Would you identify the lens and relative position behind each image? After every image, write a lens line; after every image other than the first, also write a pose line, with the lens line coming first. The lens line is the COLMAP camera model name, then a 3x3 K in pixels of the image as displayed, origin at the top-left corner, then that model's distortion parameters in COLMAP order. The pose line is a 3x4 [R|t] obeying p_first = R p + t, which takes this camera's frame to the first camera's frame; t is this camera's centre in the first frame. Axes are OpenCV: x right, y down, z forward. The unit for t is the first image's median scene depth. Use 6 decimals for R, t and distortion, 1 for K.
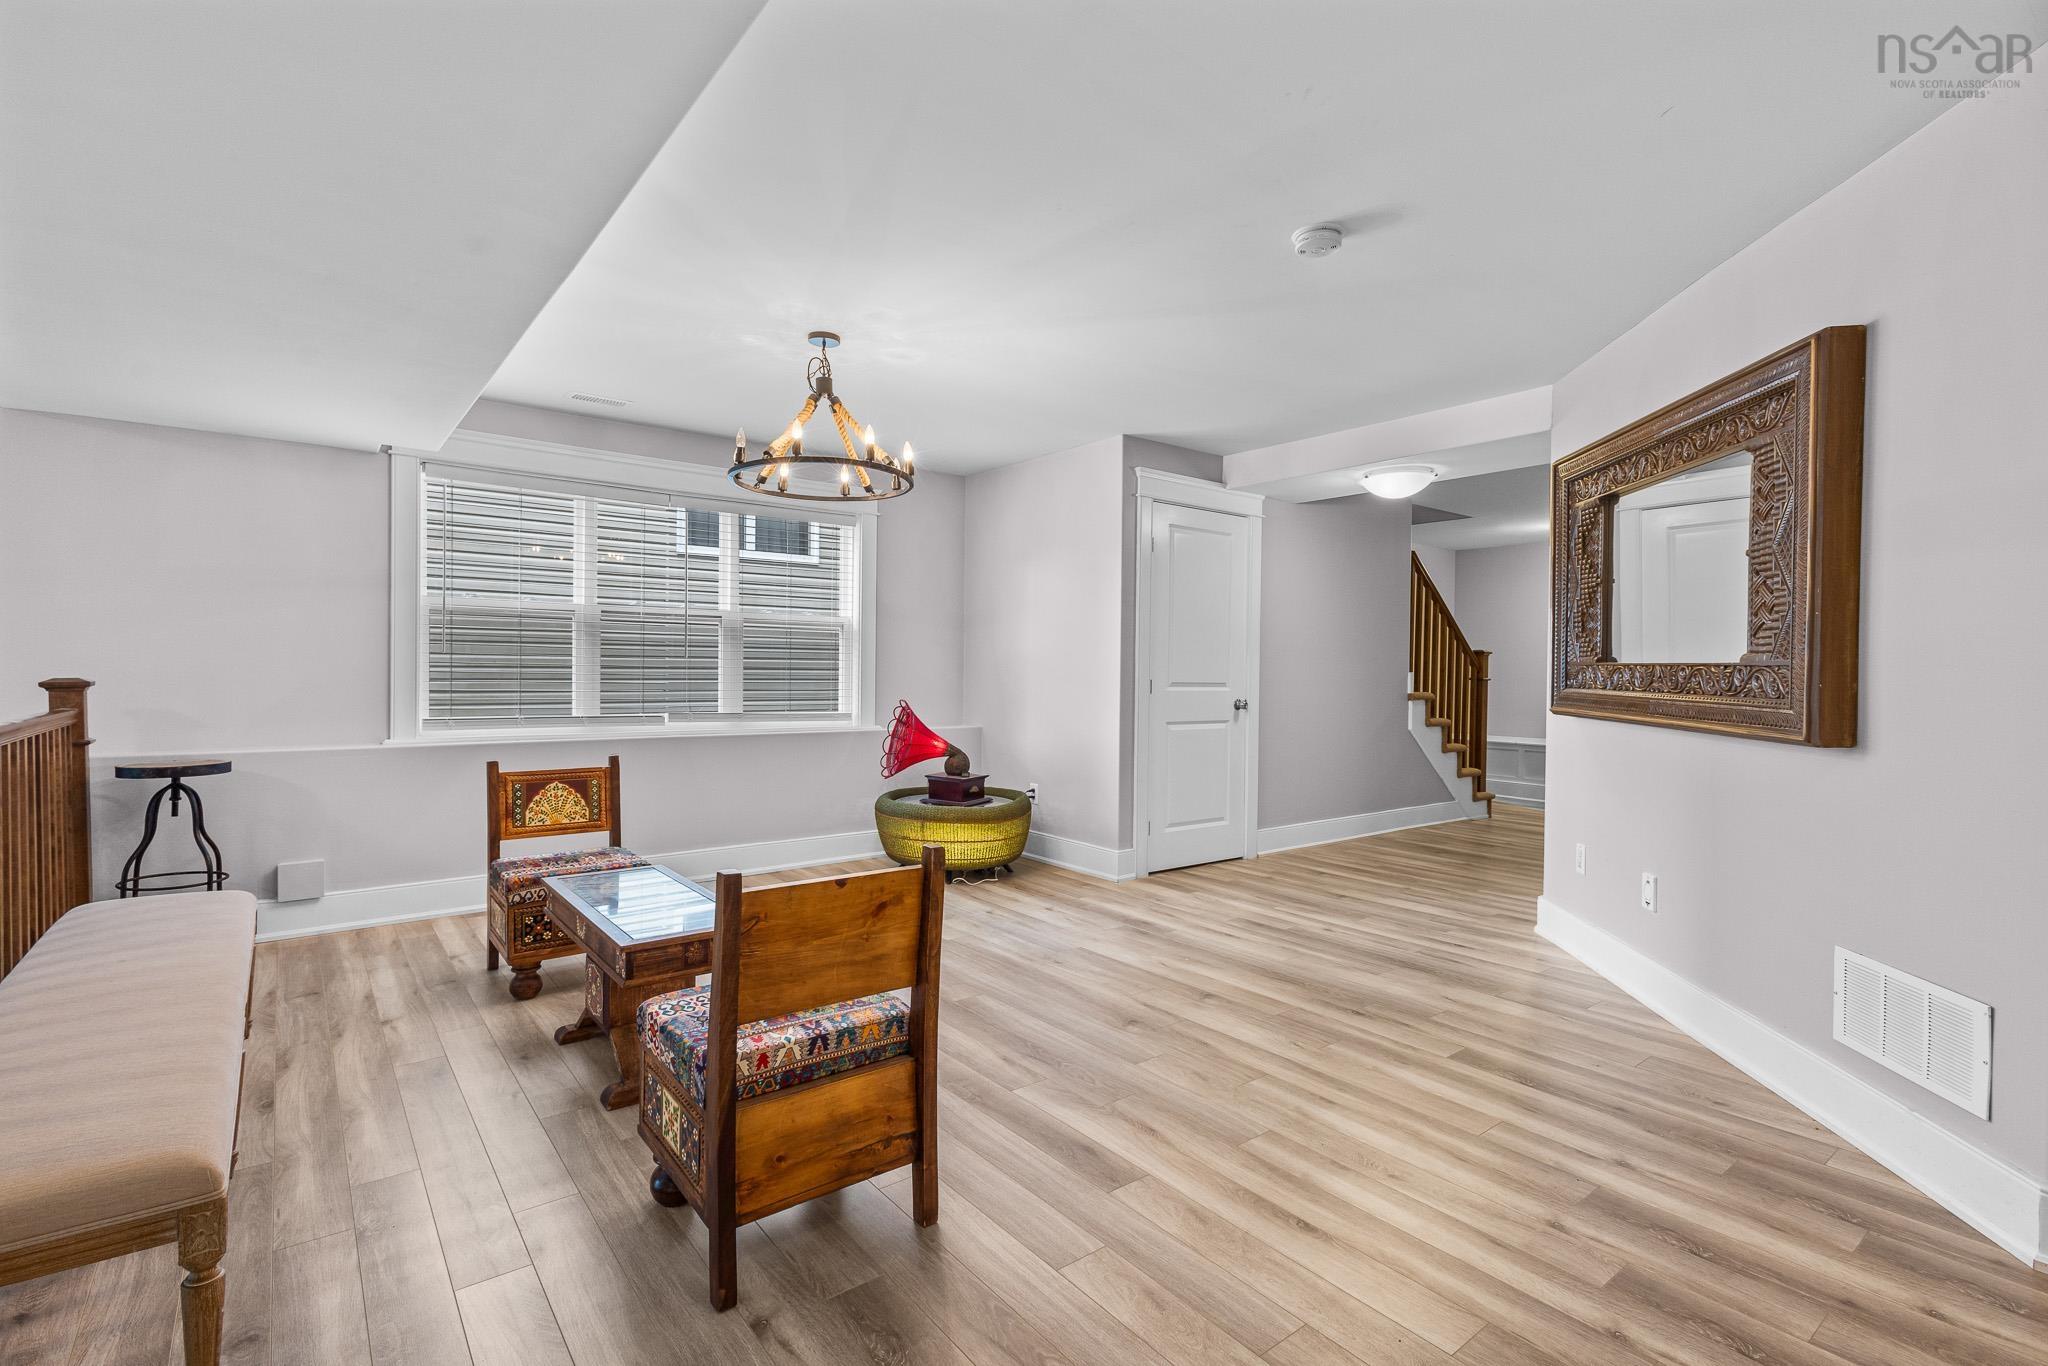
lens RADIAL K [[941.0, 0, 1026.8], [0, 941.0, 685.1], [0, 0, 1]] dist [0.011594, -0.003468]
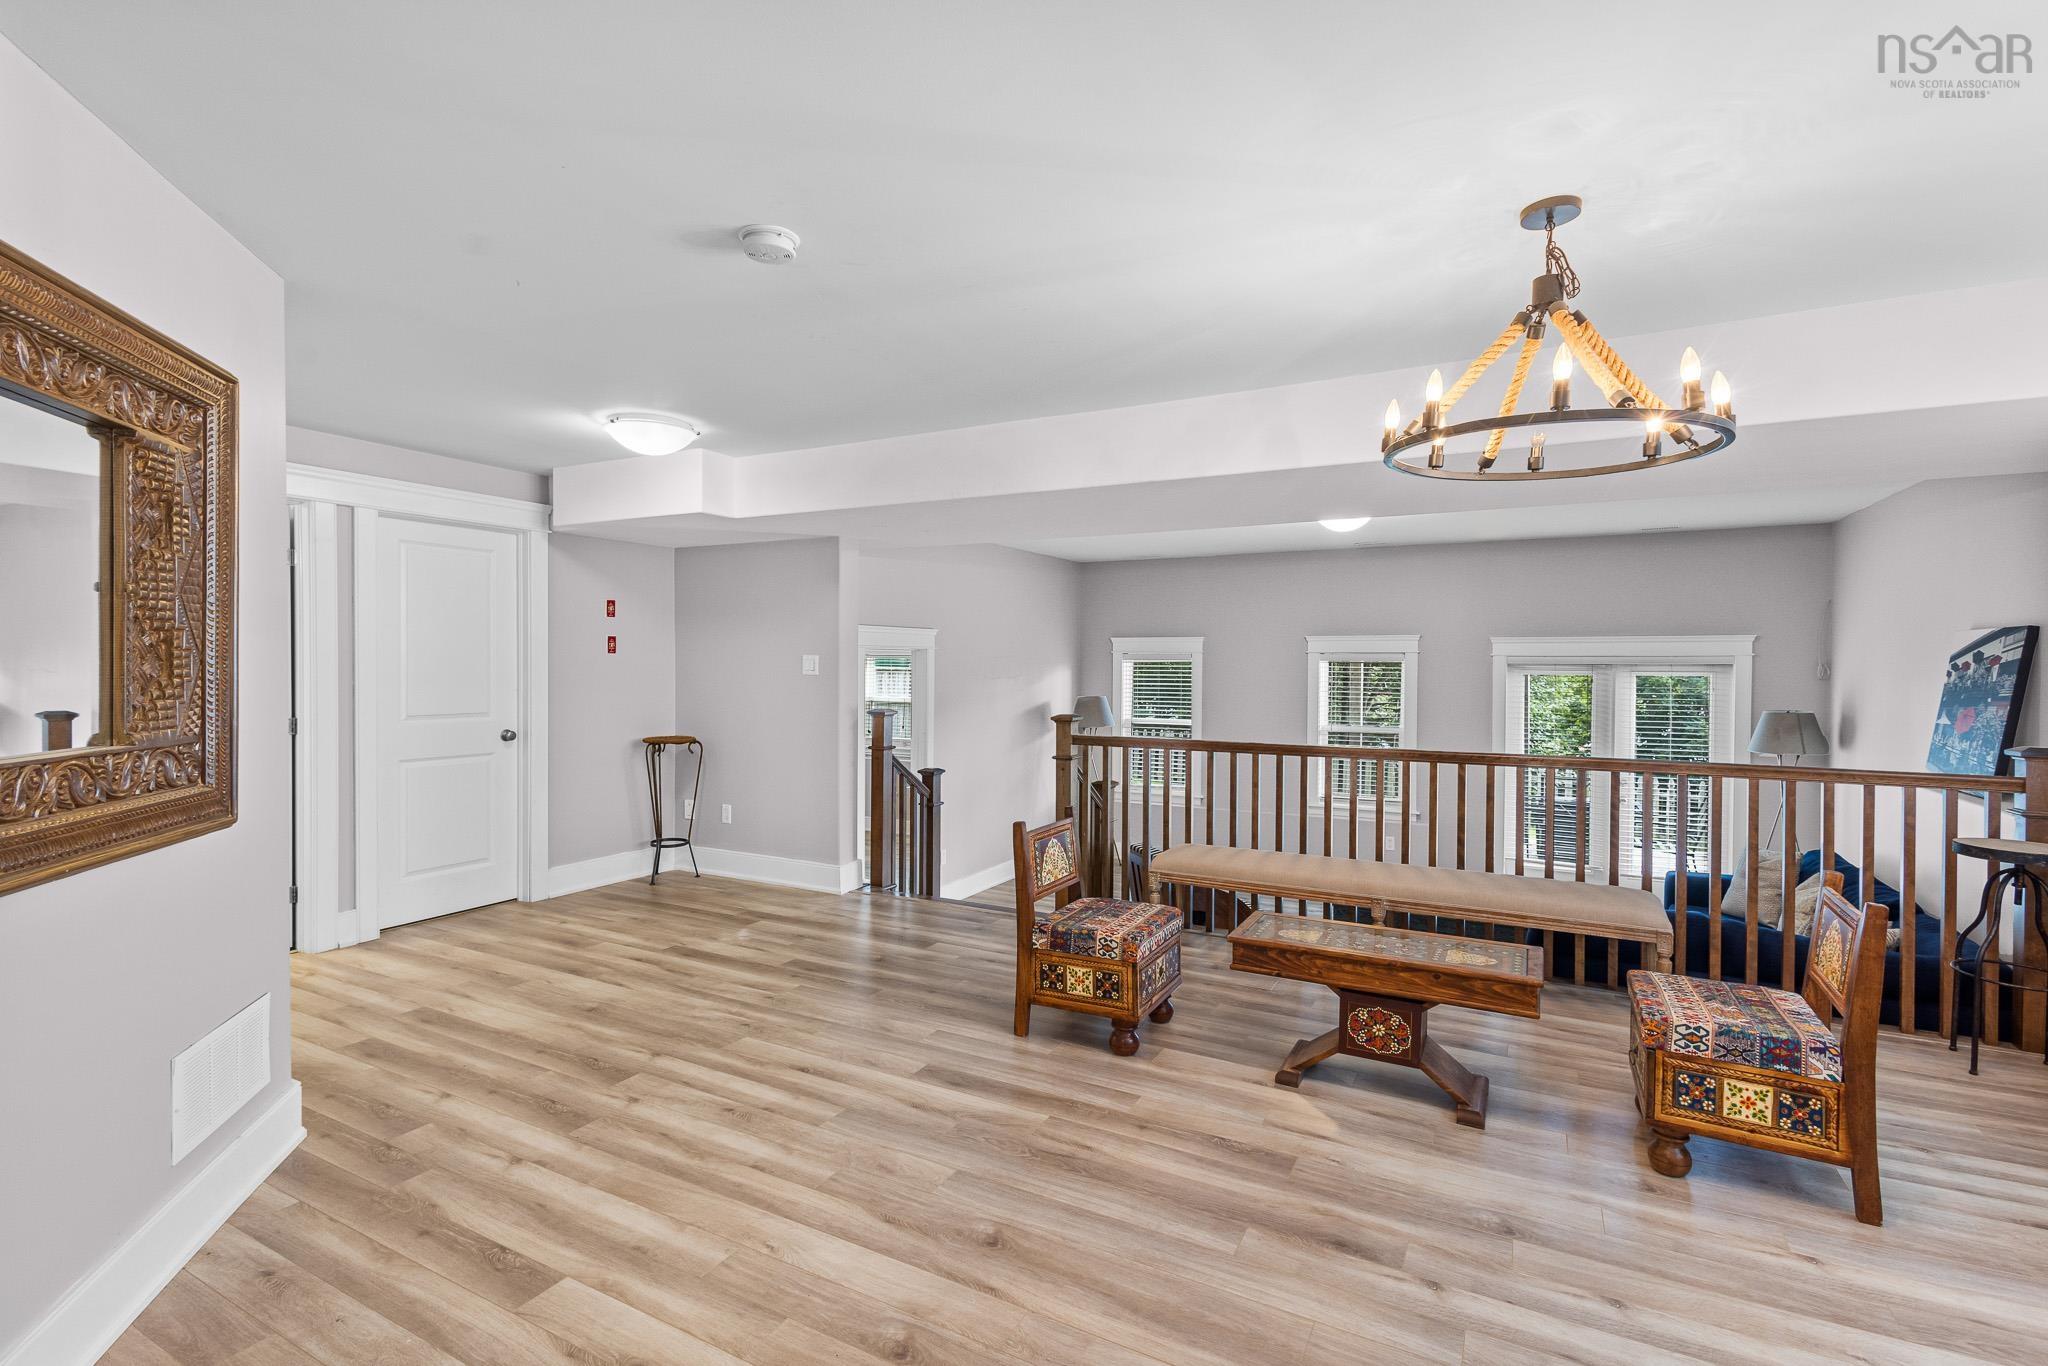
lens RADIAL K [[941.0, 0, 1022.7], [0, 941.0, 672.9], [0, 0, 1]] dist [0.011594, -0.003468]
pose [[-0.916716, -0.011788, -0.399366, 0.442398], [-0.021934, 0.999542, 0.020844, -0.106872], [0.398938, 0.027867, -0.916555, 1.909164]]
